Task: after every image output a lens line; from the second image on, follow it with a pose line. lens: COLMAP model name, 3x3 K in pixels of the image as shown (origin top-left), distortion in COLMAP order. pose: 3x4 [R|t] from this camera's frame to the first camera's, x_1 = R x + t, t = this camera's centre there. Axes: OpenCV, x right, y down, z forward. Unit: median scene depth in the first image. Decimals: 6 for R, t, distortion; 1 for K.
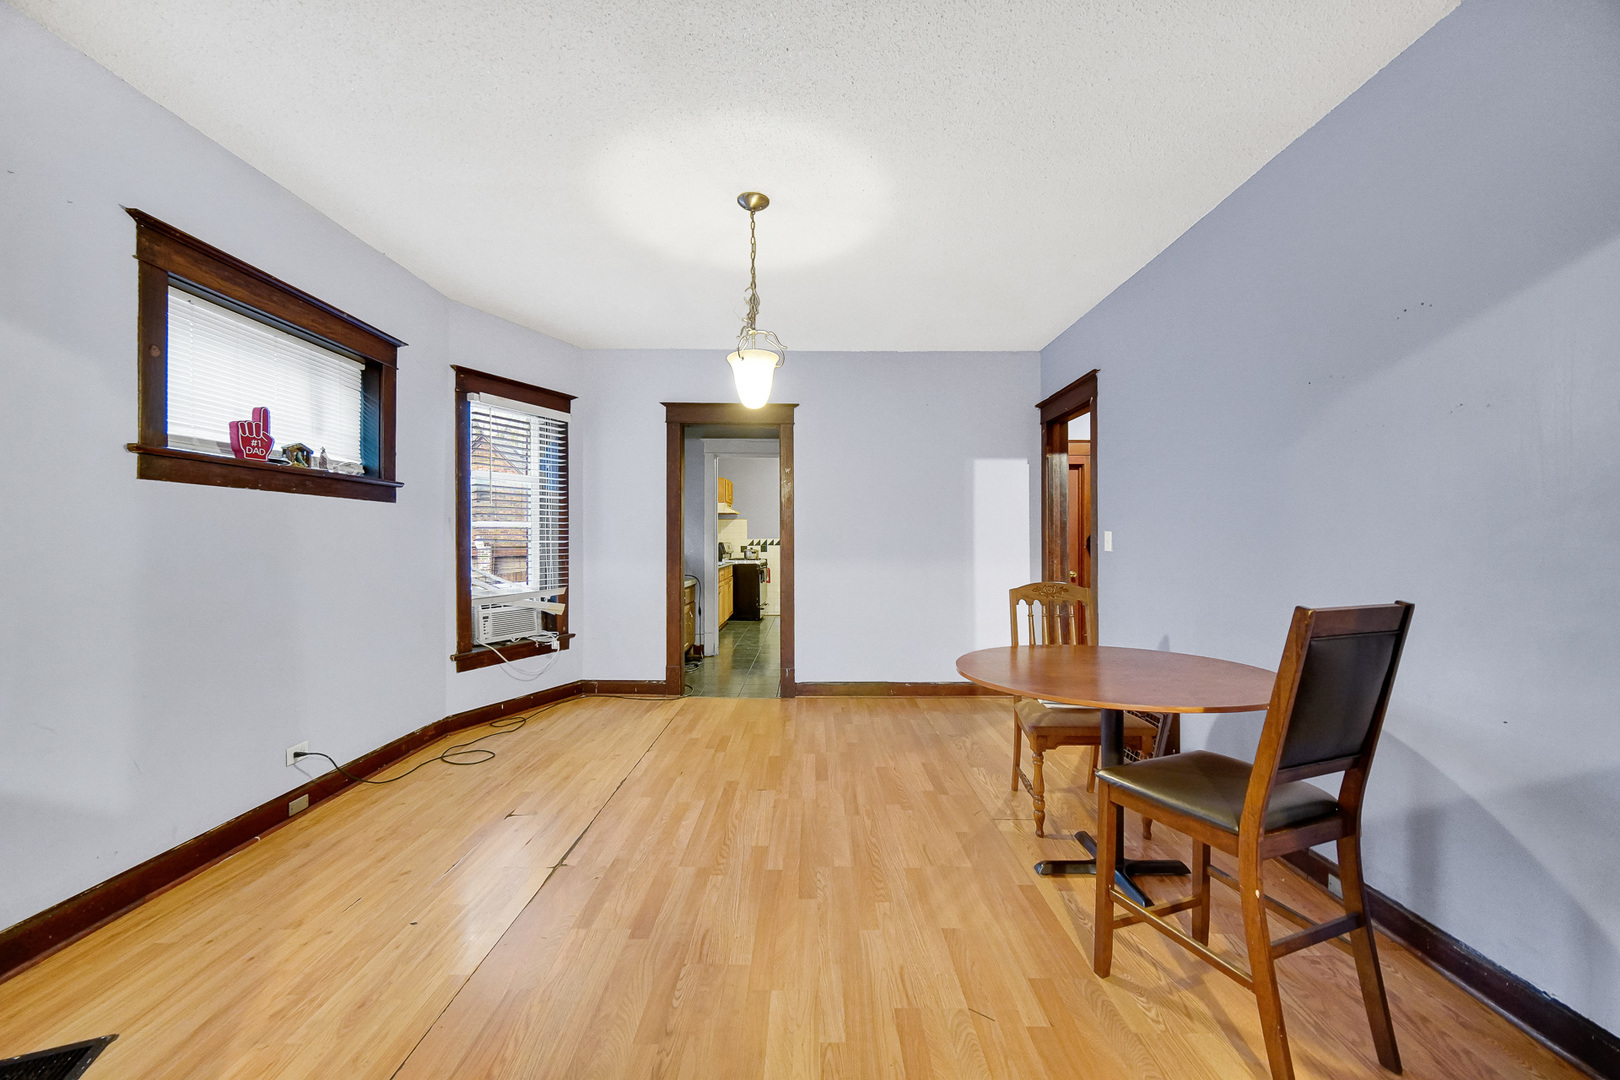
lens RADIAL K [[656.5, 0, 805.9], [0, 656.5, 537.6], [0, 0, 1]] dist [0.000019, 0.000177]
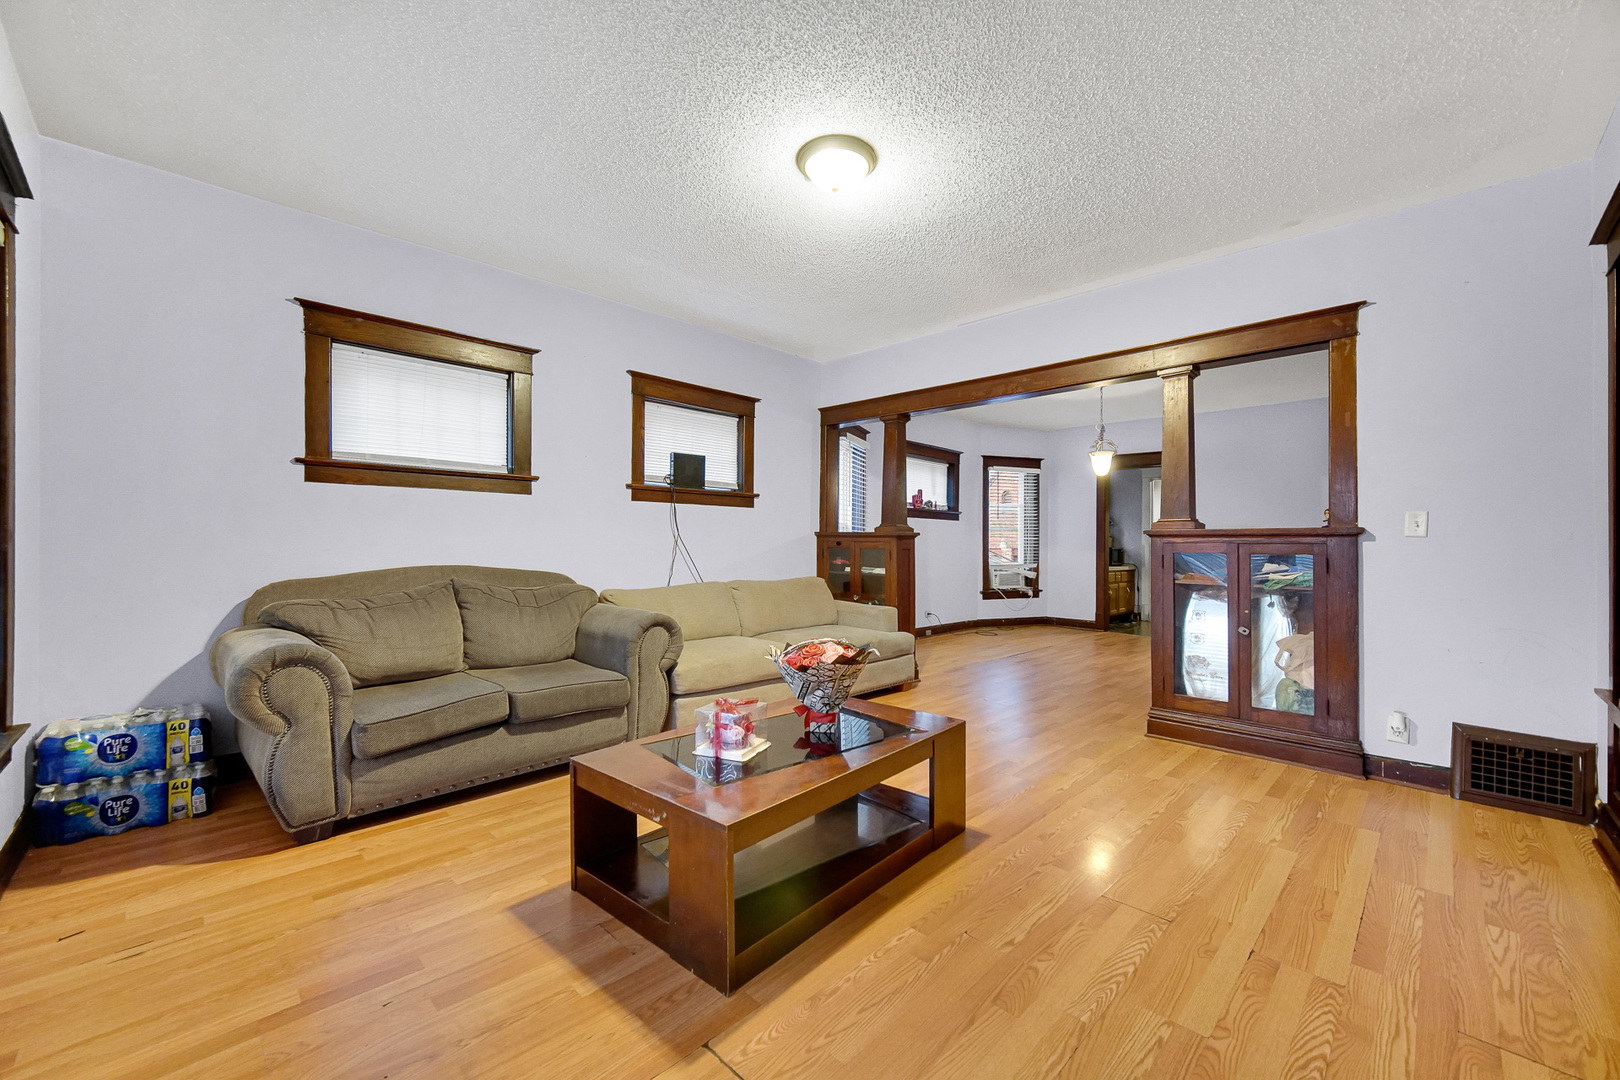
lens RADIAL K [[656.5, 0, 822.3], [0, 656.5, 543.8], [0, 0, 1]] dist [0.000019, 0.000177]
pose [[0.736833, 0.006660, -0.676042, 0.485460], [-0.005880, 0.999977, 0.003443, 0.019609], [0.676049, 0.001438, 0.736855, -0.853682]]
